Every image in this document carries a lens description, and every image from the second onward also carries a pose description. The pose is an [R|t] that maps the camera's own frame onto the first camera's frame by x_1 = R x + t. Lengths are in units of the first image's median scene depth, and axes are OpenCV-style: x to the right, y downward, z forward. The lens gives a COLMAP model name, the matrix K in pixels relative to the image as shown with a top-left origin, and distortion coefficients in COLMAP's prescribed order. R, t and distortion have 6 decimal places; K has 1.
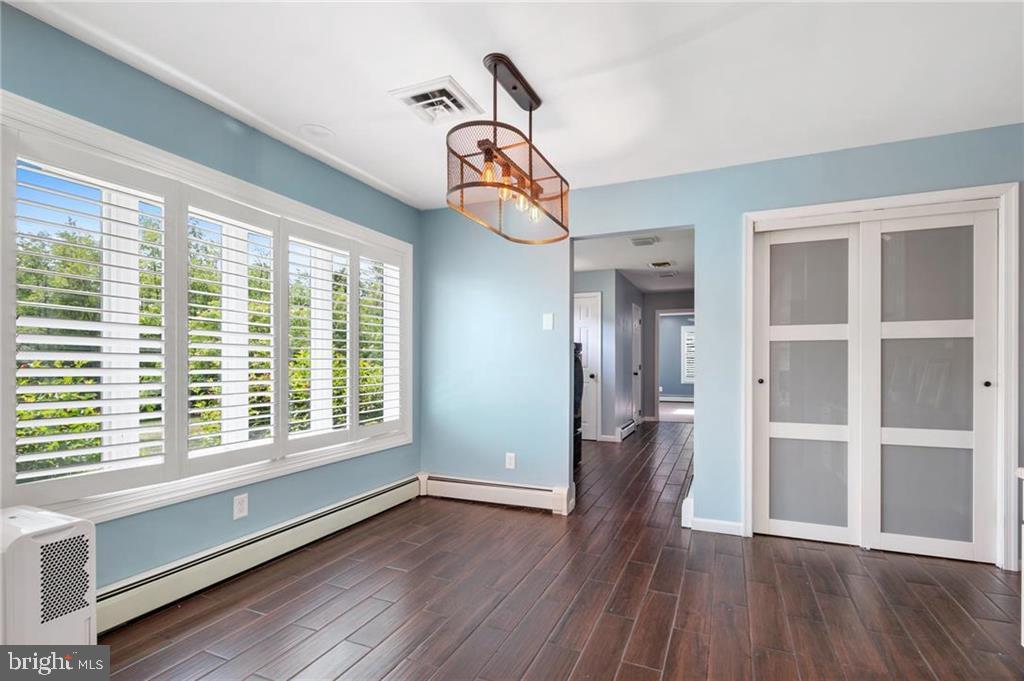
lens RADIAL K [[446.4, 0, 536.2], [0, 446.4, 365.7], [0, 0, 1]] dist [-0.001652, -0.000323]
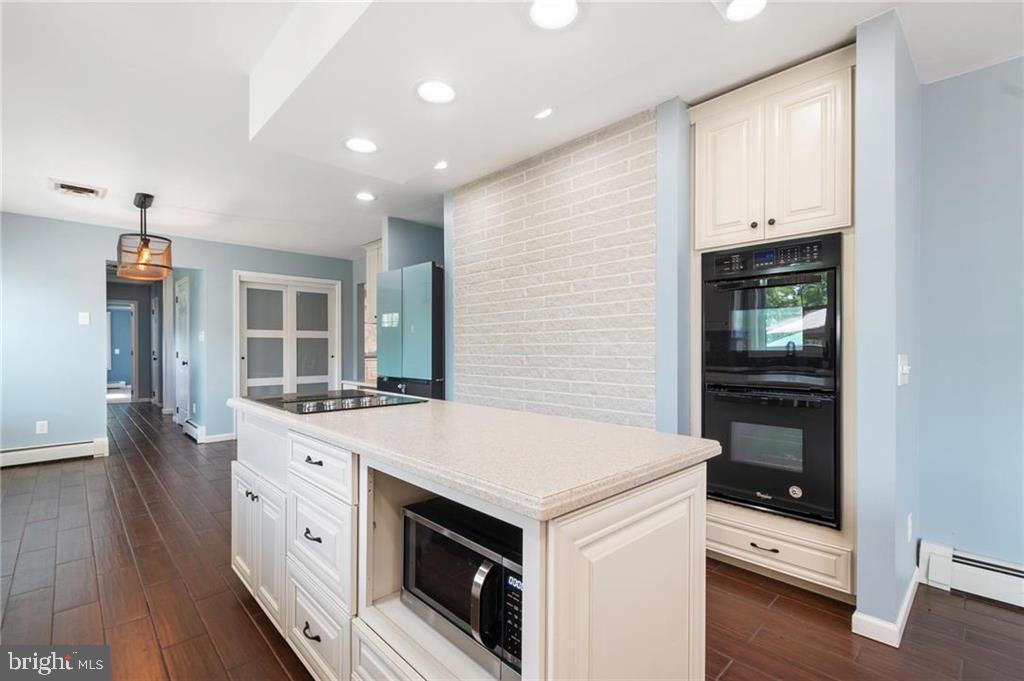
lens RADIAL K [[456.4, 0, 512.0], [0, 456.4, 340.5], [0, 0, 1]] dist [-0.000389, -0.000077]
pose [[0.408672, 0.013697, 0.912579, -0.861400], [0.009539, 0.999769, -0.019277, 0.007699], [-0.912631, 0.016583, 0.408447, -0.911132]]
